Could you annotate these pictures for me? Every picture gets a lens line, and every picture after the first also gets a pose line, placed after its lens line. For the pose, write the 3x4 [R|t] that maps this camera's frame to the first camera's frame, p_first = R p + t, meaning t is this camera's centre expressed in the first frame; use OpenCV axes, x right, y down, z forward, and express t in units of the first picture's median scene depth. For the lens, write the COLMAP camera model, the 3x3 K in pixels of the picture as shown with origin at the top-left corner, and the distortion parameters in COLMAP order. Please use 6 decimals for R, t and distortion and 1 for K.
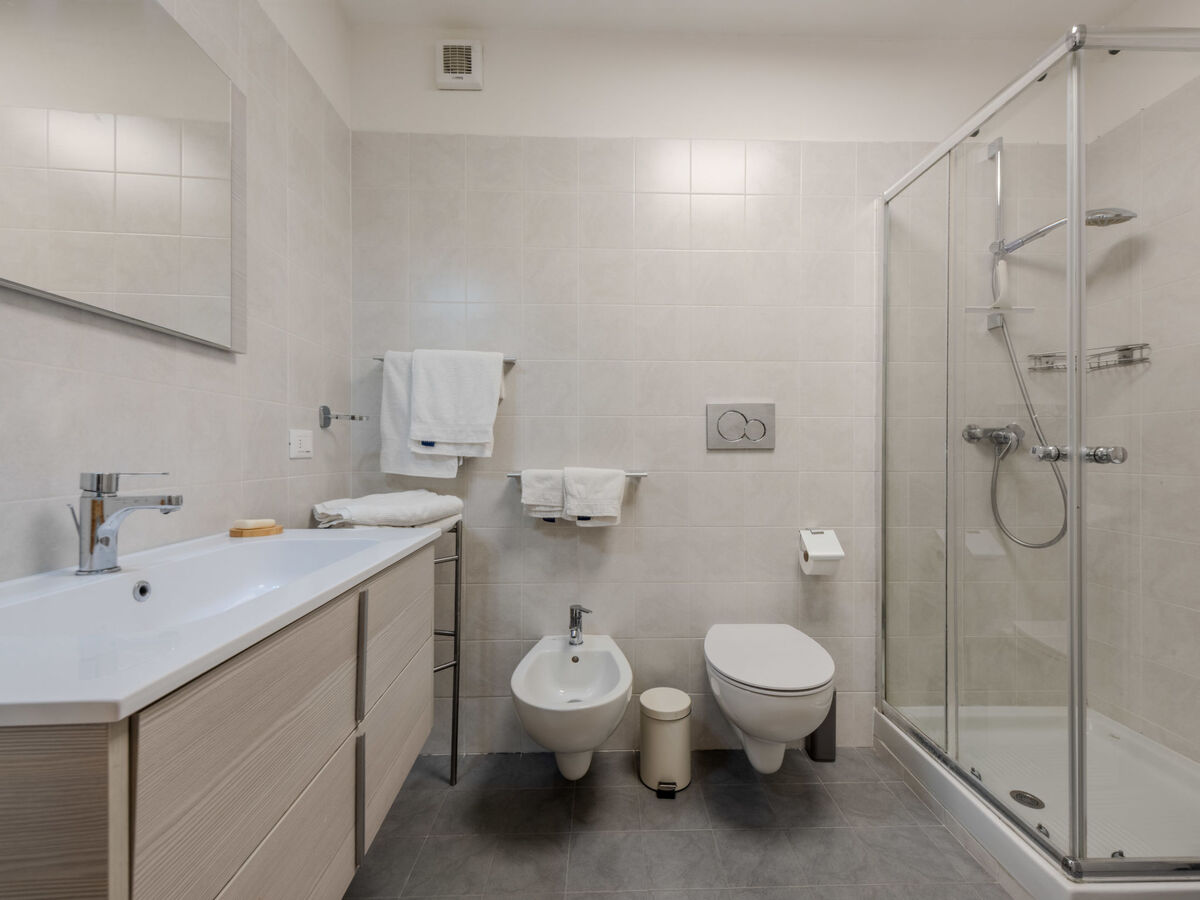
lens RADIAL K [[522.5, 0, 618.9], [0, 522.5, 452.2], [0, 0, 1]] dist [-0.000188, -0.001327]
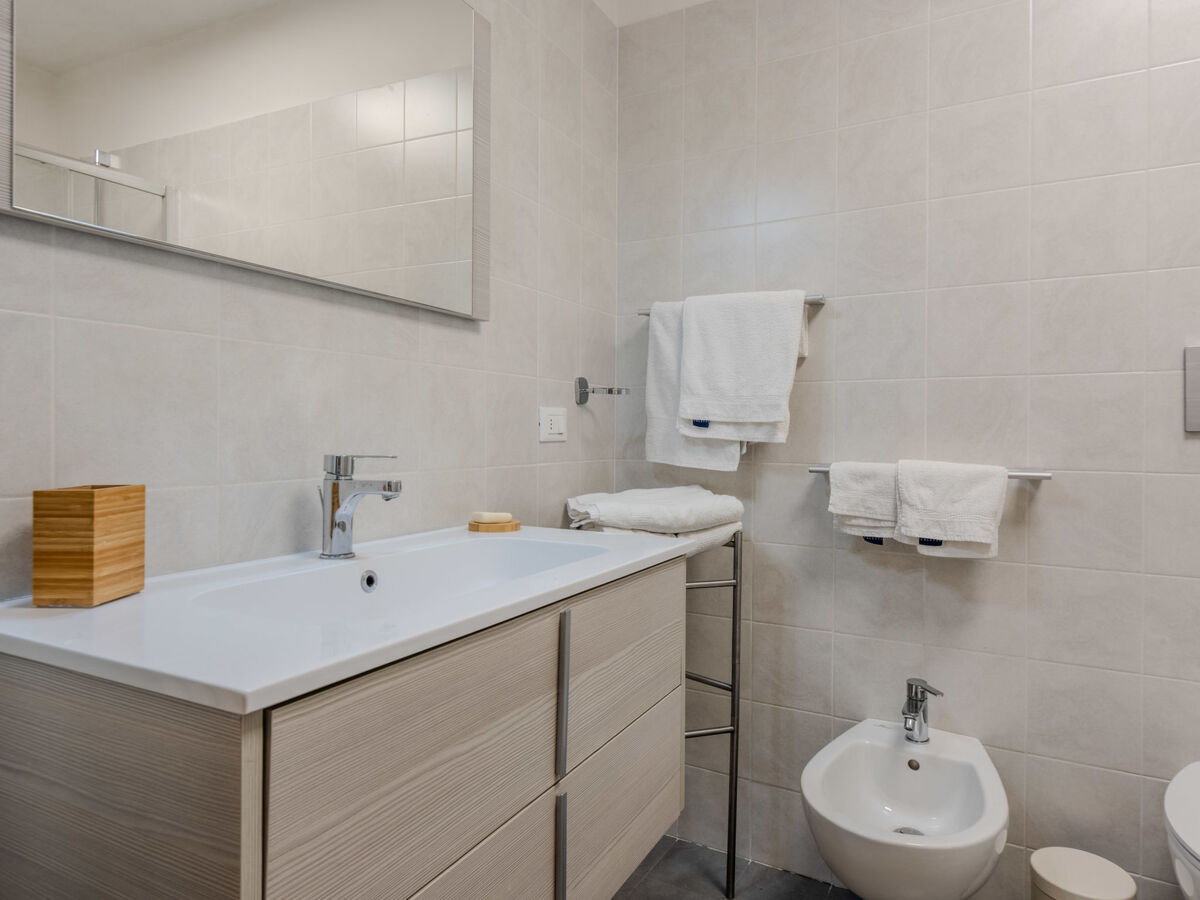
lens RADIAL K [[739.0, 0, 600.0], [0, 739.0, 437.1], [0, 0, 1]] dist [0.005728, -0.001108]
pose [[0.847400, 0.005920, -0.530921, 0.070951], [-0.004686, 0.999982, 0.003670, -0.000550], [0.530934, -0.000622, 0.847413, 0.043605]]
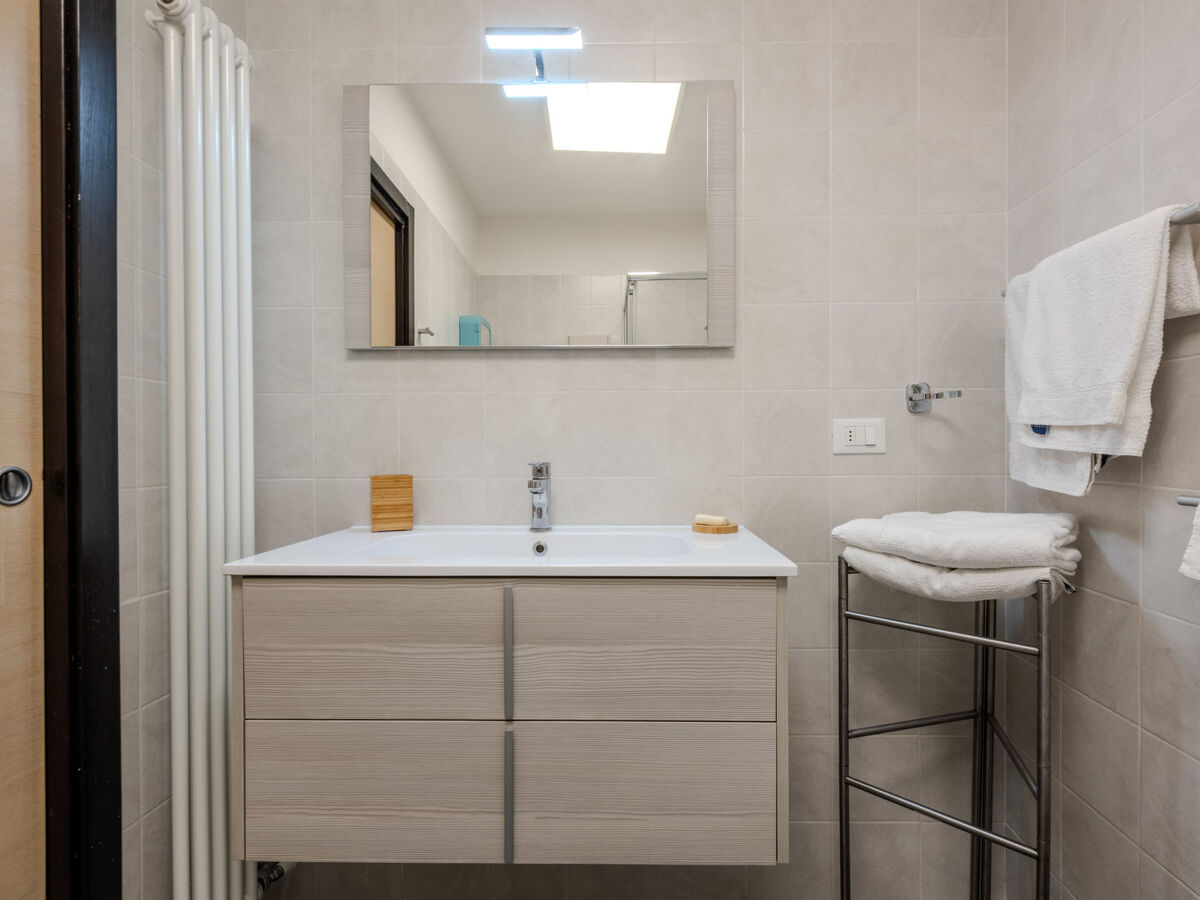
lens RADIAL K [[593.3, 0, 600.0], [0, 593.3, 450.0], [0, 0, 1]] dist [0.002296, -0.000438]
pose [[-0.082329, 0.003484, -0.996599, 0.306755], [0.005042, 0.999983, 0.003079, 0.000774], [0.996592, -0.004771, -0.082345, 0.627220]]
